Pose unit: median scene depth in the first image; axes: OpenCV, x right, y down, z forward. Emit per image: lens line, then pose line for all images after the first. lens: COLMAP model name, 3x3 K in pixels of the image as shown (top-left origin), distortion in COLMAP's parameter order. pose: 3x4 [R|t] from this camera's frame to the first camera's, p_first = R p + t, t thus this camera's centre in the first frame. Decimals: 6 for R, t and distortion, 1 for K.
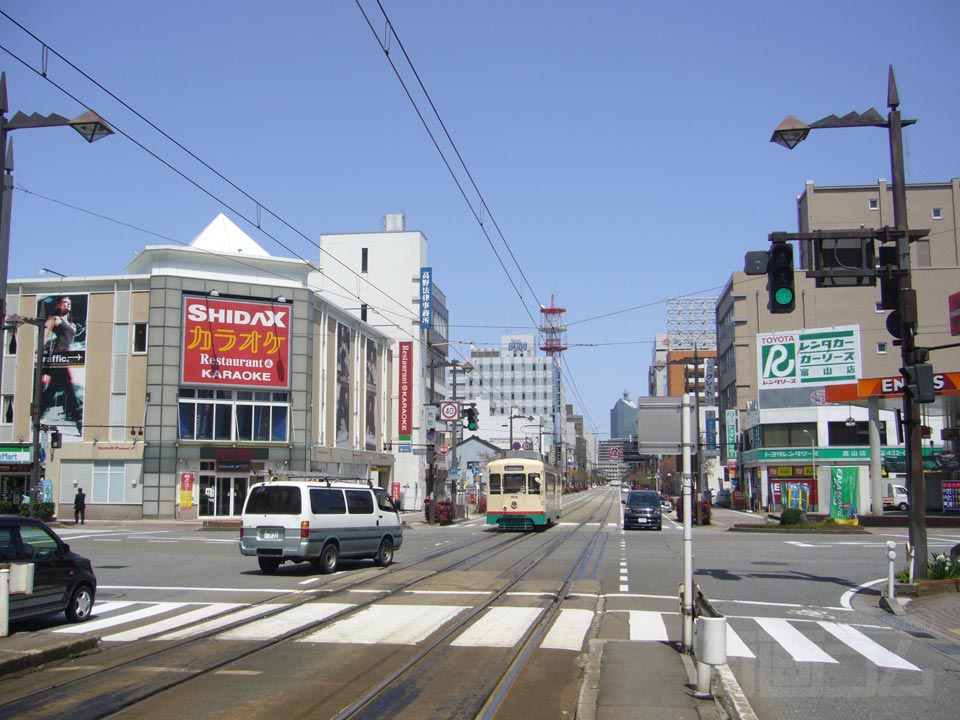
lens RADIAL K [[1047.8, 0, 480.0], [0, 1047.8, 360.0], [0, 0, 1]] dist [-0.068372, -0.003353]
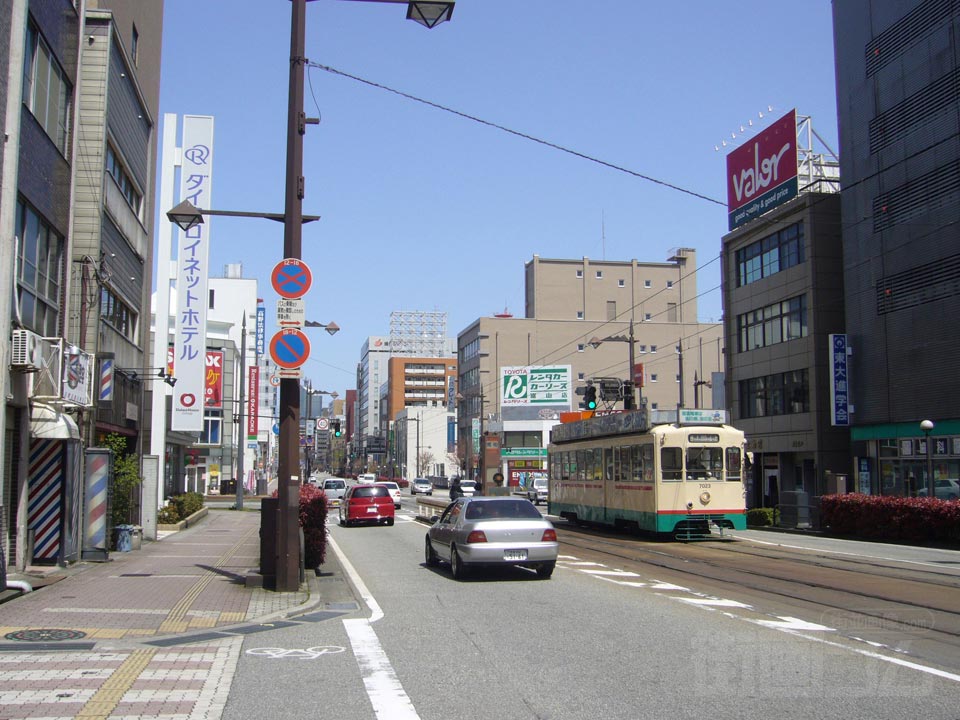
lens RADIAL K [[1047.8, 0, 480.0], [0, 1047.8, 360.0], [0, 0, 1]] dist [-0.068372, -0.003353]
pose [[0.954141, 0.031810, 0.297662, -0.194888], [-0.035462, 0.999347, 0.006875, -0.045342], [-0.297249, -0.017115, 0.954646, -0.369115]]
